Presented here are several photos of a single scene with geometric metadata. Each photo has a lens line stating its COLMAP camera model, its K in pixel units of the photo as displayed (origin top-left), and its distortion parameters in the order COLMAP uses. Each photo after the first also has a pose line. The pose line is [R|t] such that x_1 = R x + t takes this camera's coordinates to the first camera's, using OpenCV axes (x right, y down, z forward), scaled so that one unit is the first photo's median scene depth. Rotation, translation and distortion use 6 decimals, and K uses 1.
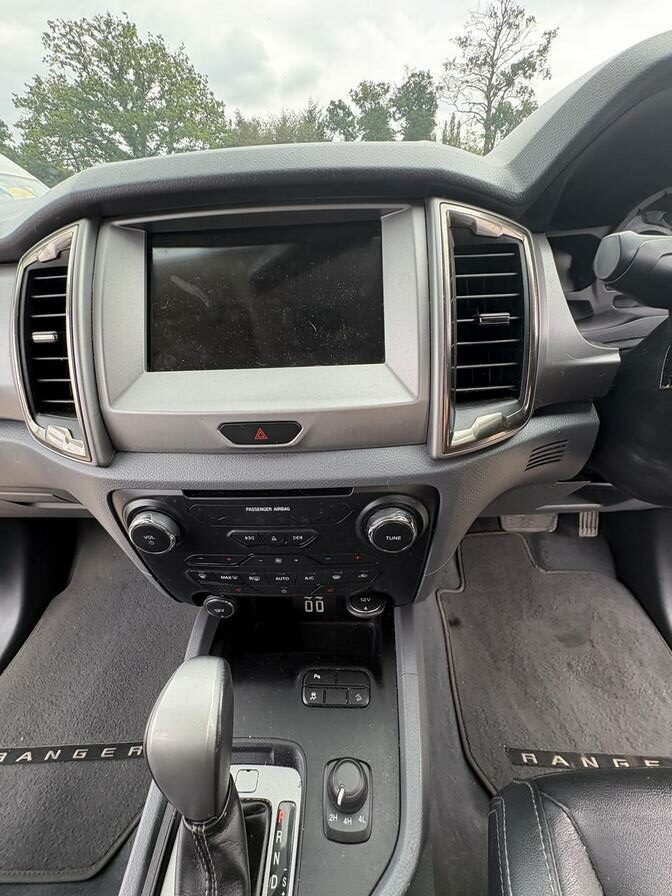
lens RADIAL K [[357.2, 0, 332.9], [0, 357.2, 446.4], [0, 0, 1]] dist [0.001246, -0.000206]
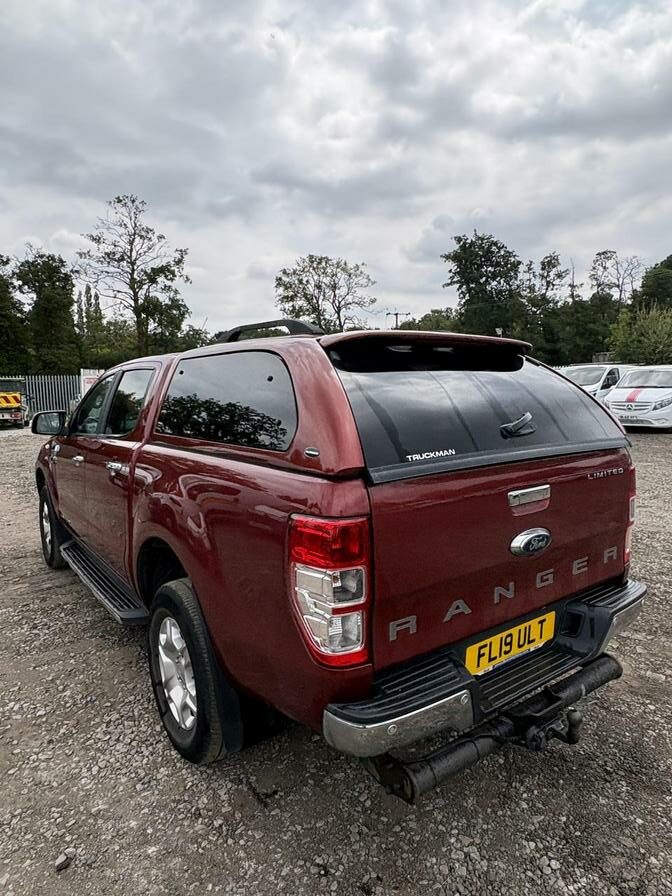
lens RADIAL K [[561.3, 0, 341.5], [0, 561.3, 448.1], [0, 0, 1]] dist [-0.004066, 0.005432]
pose [[0.780550, -0.026181, 0.624545, -0.072606], [0.307936, 0.885583, -0.347733, 0.079328], [-0.543983, 0.463743, 0.699304, -0.141359]]
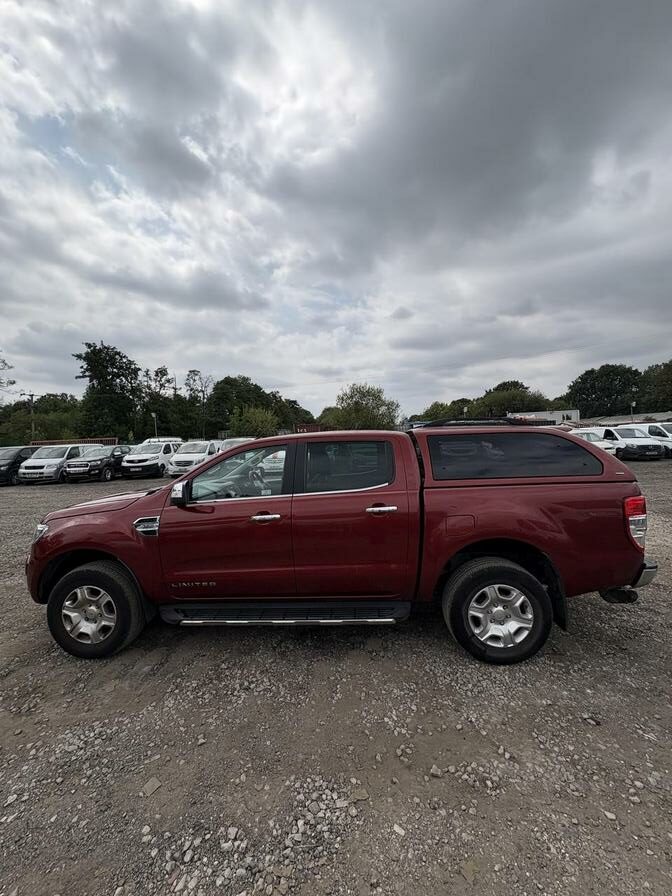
lens RADIAL K [[357.2, 0, 342.1], [0, 357.2, 439.9], [0, 0, 1]] dist [0.001246, -0.000206]
pose [[0.024719, 0.062453, 0.997742, -0.139670], [0.559166, 0.826458, -0.065585, 0.012630], [-0.828687, 0.559524, -0.014492, -0.030601]]
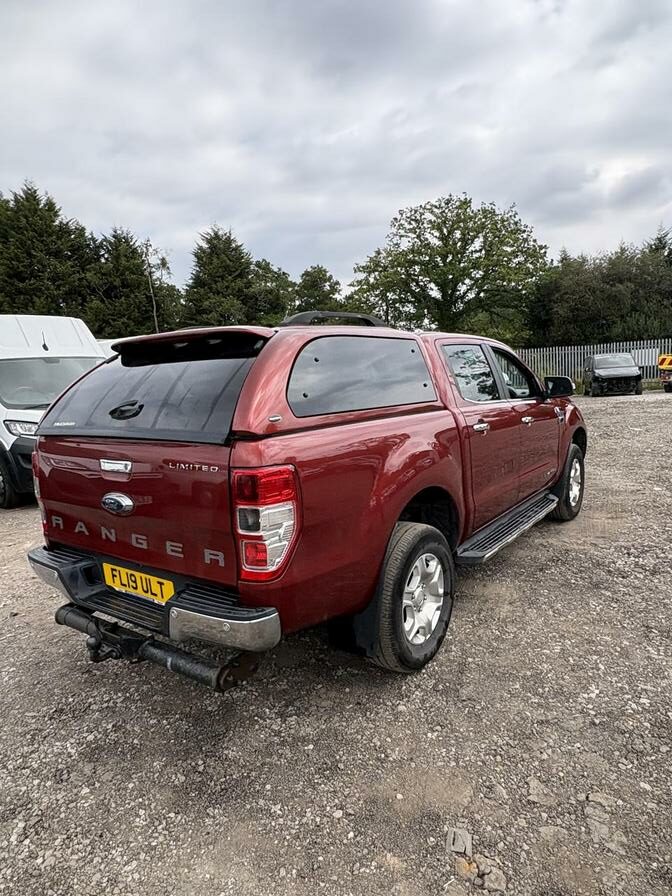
lens RADIAL K [[561.3, 0, 340.3], [0, 561.3, 447.0], [0, 0, 1]] dist [-0.004066, 0.005432]
pose [[0.833783, 0.082031, -0.545964, 0.075817], [-0.285238, 0.910698, -0.298777, 0.080995], [0.472700, 0.404845, 0.782723, -0.156492]]
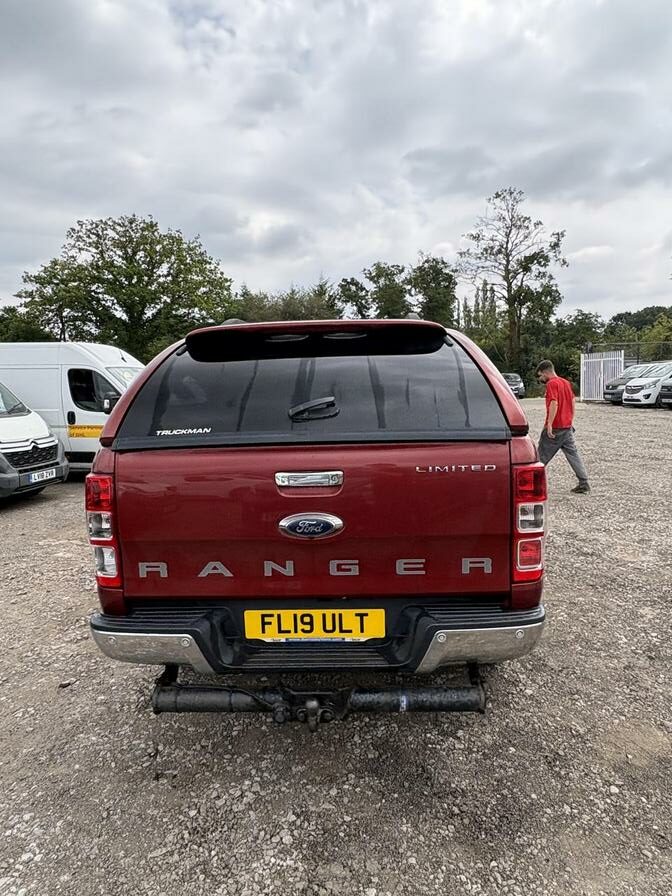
lens RADIAL K [[561.3, 0, 339.4], [0, 561.3, 445.4], [0, 0, 1]] dist [-0.004066, 0.005432]
pose [[0.999776, 0.021026, -0.002455, -0.002241], [-0.019996, 0.899953, -0.435527, 0.095308], [-0.006948, 0.435479, 0.900172, -0.169538]]
